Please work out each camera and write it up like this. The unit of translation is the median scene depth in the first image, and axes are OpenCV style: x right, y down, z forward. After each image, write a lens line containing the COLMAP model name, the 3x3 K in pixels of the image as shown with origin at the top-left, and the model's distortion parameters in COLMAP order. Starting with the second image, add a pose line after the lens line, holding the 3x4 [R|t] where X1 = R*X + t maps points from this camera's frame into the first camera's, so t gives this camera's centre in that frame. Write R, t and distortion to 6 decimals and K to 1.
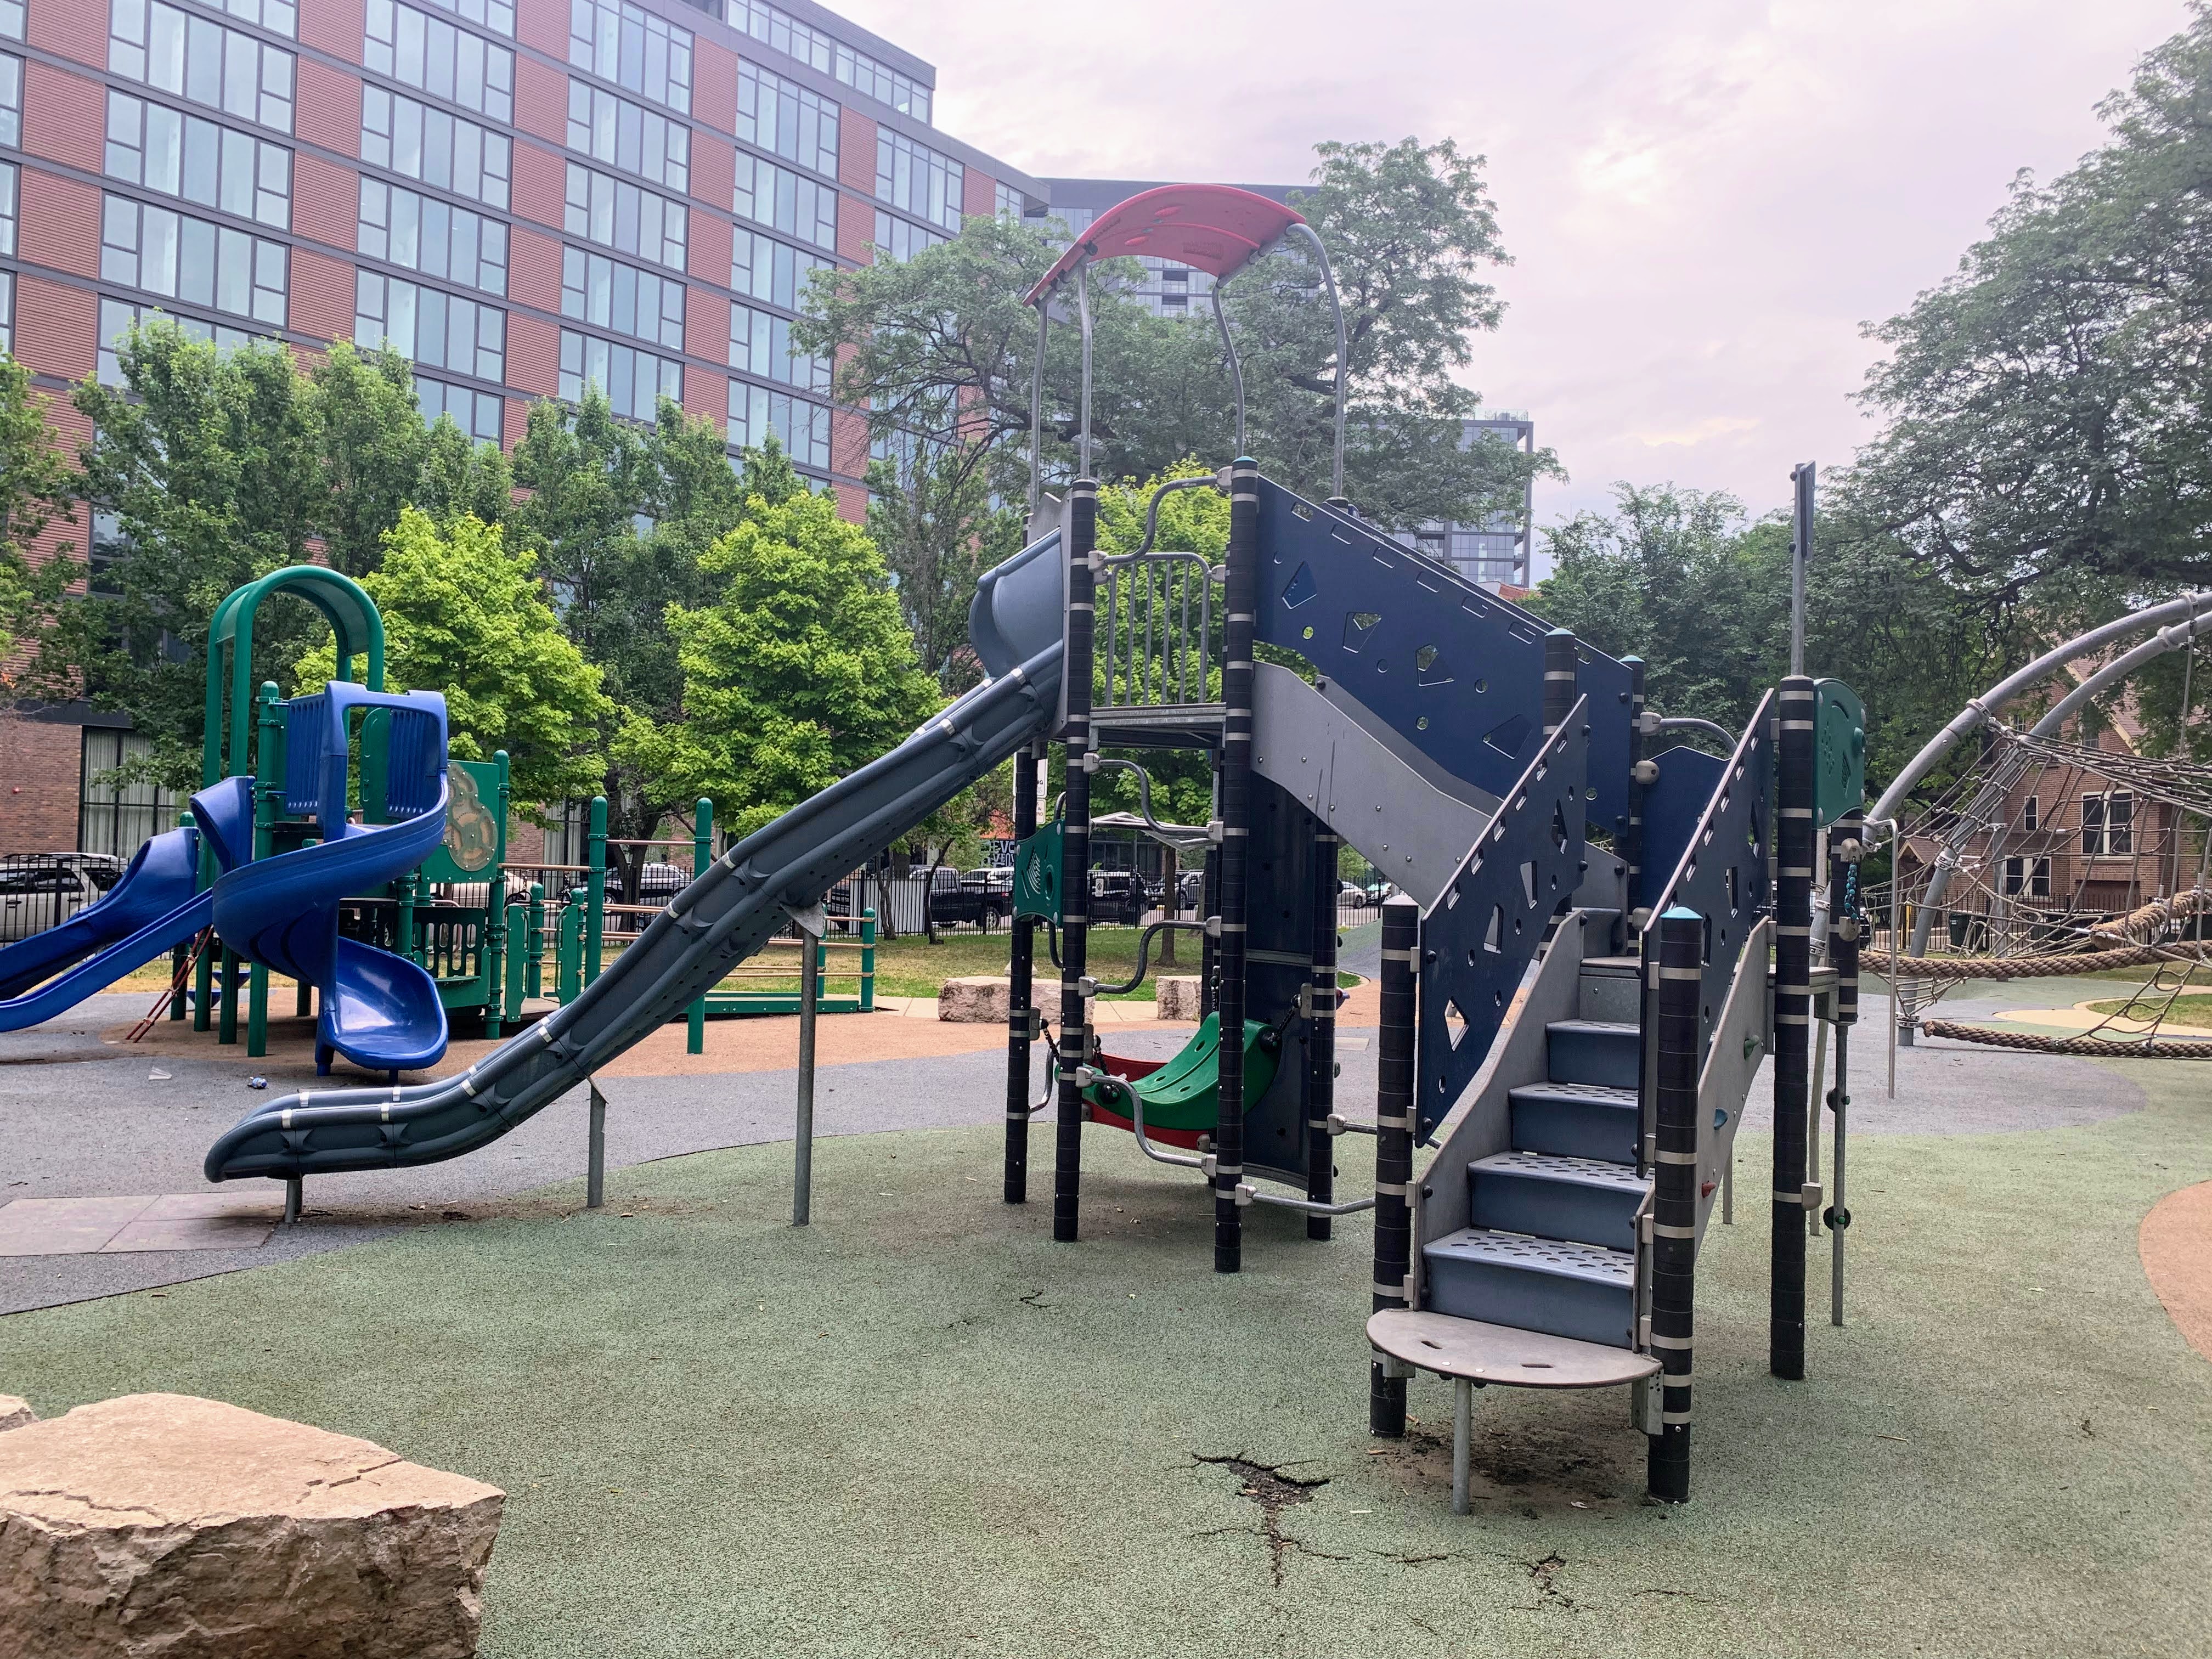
lens RADIAL K [[1690.0, 0, 1110.5], [0, 1690.0, 824.8], [0, 0, 1]] dist [0.014594, -0.010495]
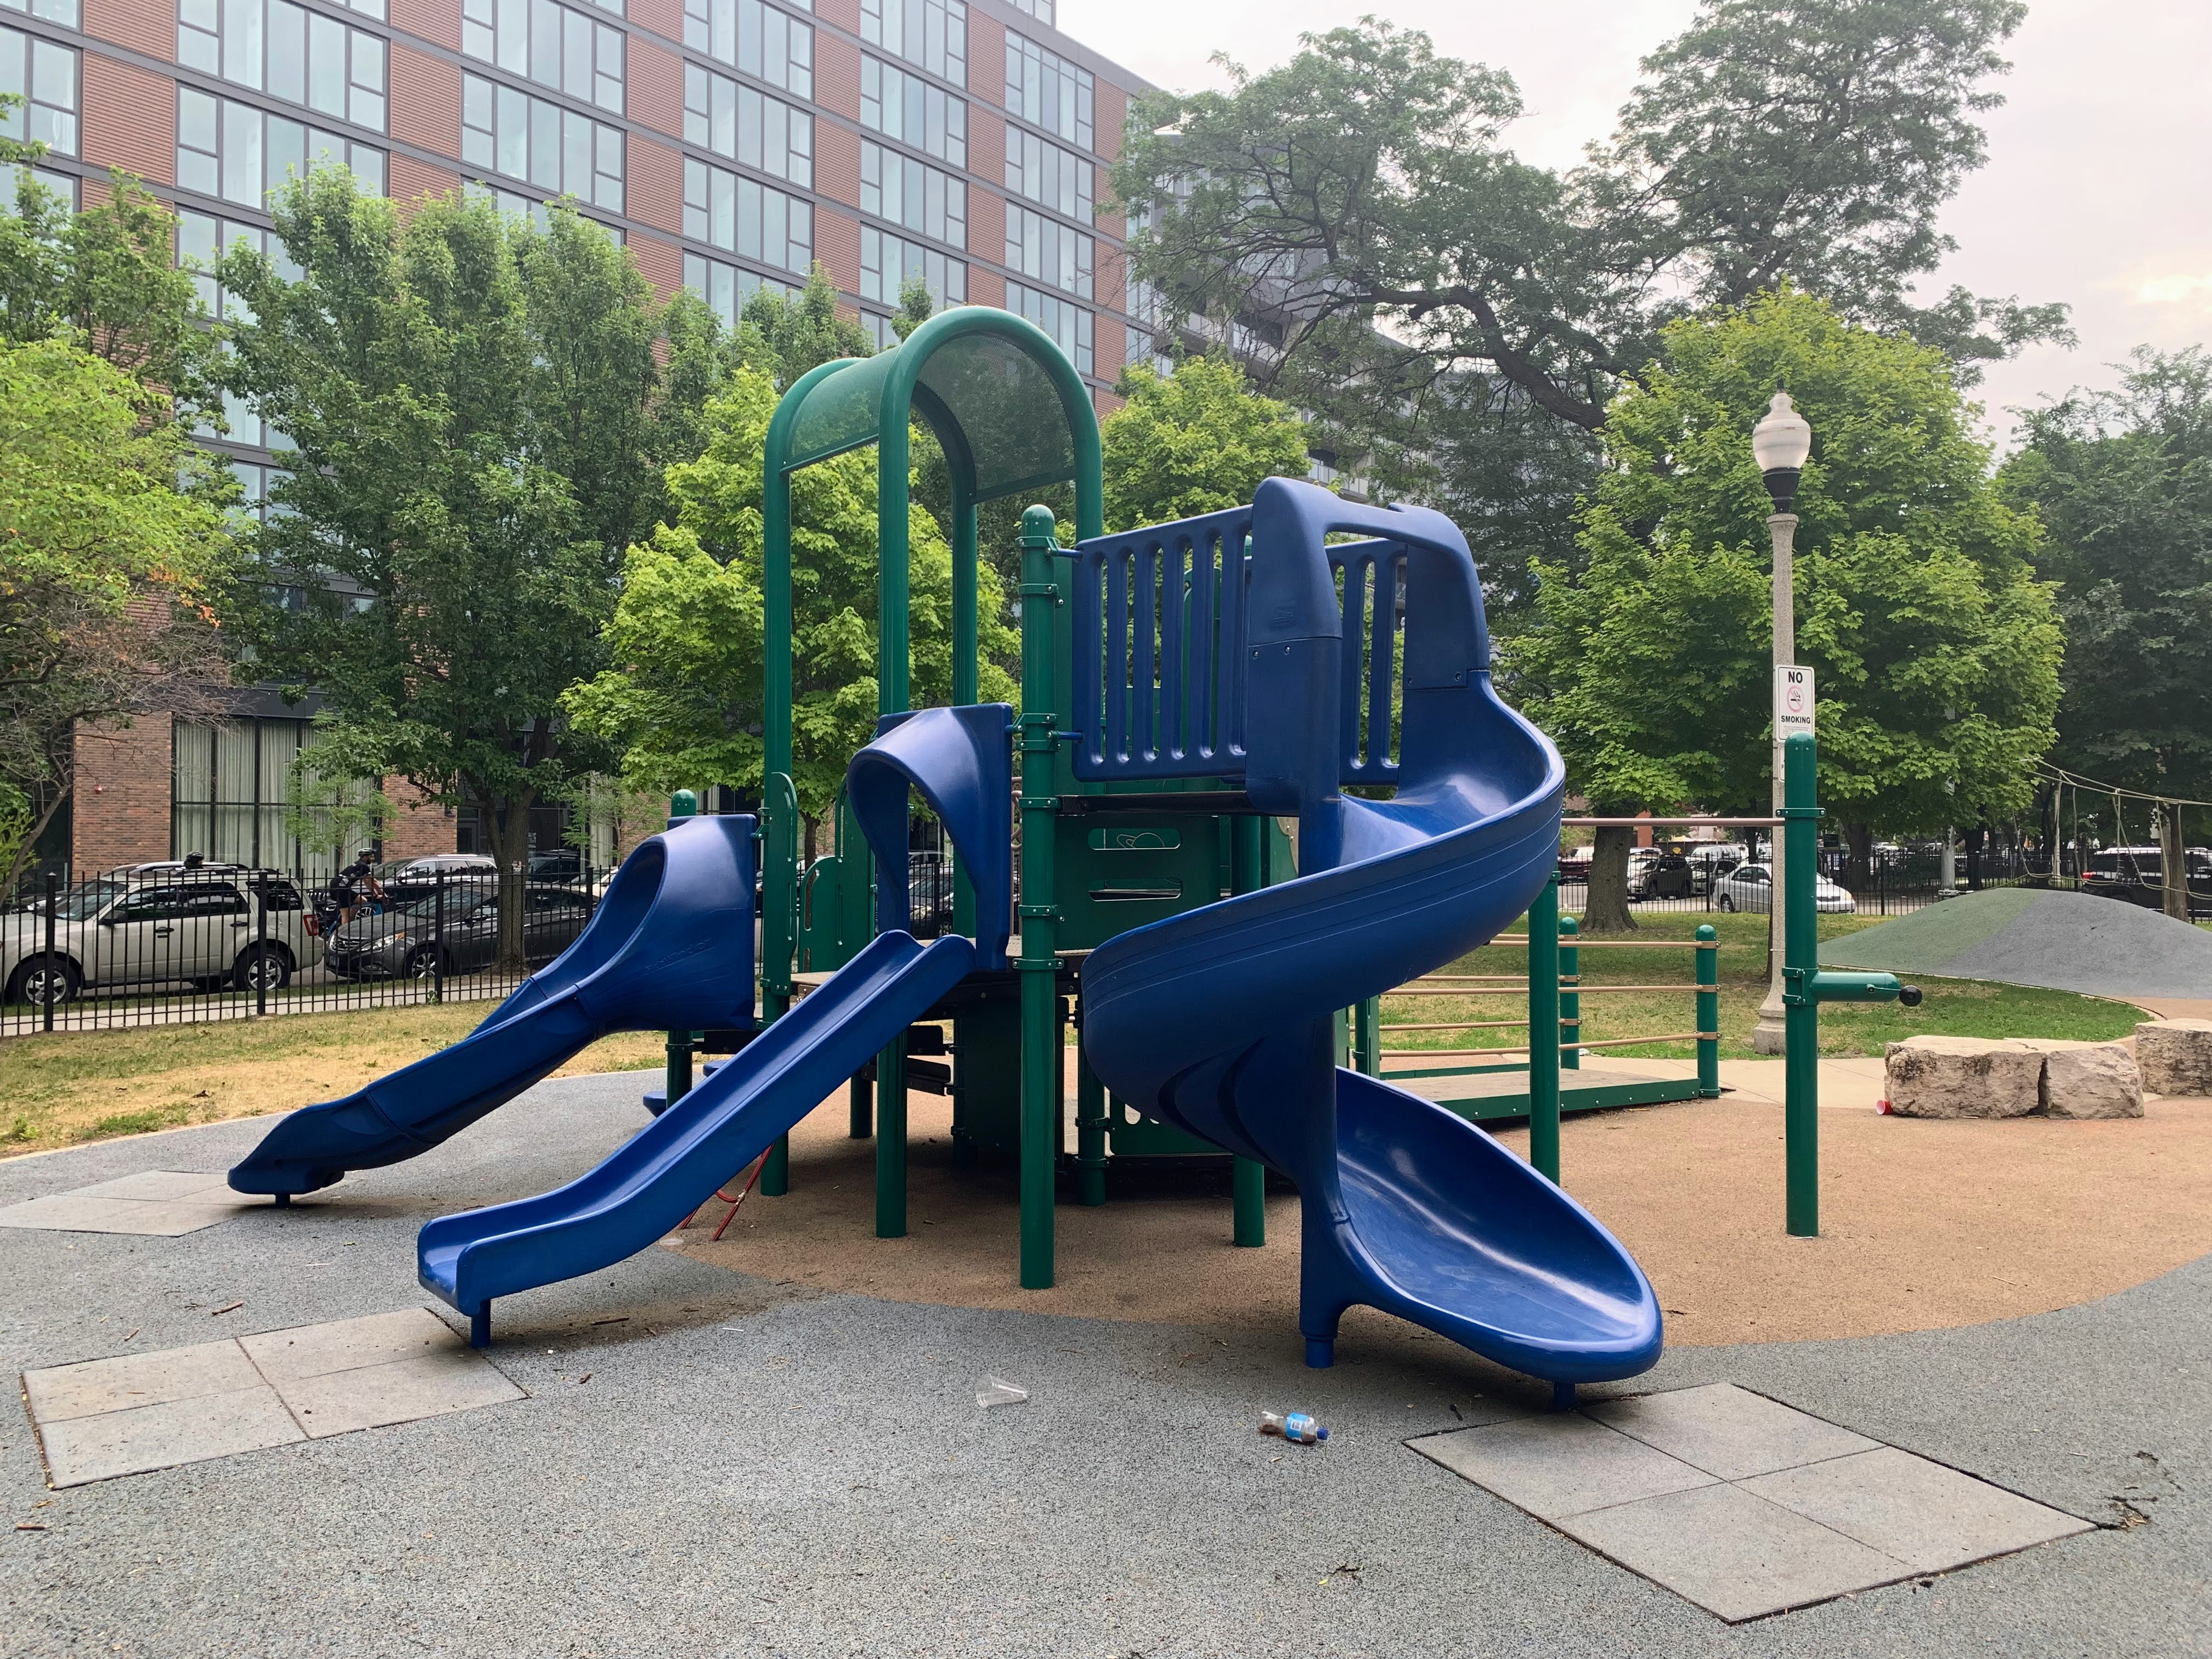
lens RADIAL K [[1692.5, 0, 1105.5], [0, 1692.5, 817.0], [0, 0, 1]] dist [0.021288, -0.004160]
pose [[0.999697, -0.023958, -0.005566, -0.206873], [0.023991, 0.999695, 0.005900, 0.000800], [0.005423, -0.006031, 0.999967, 0.226568]]
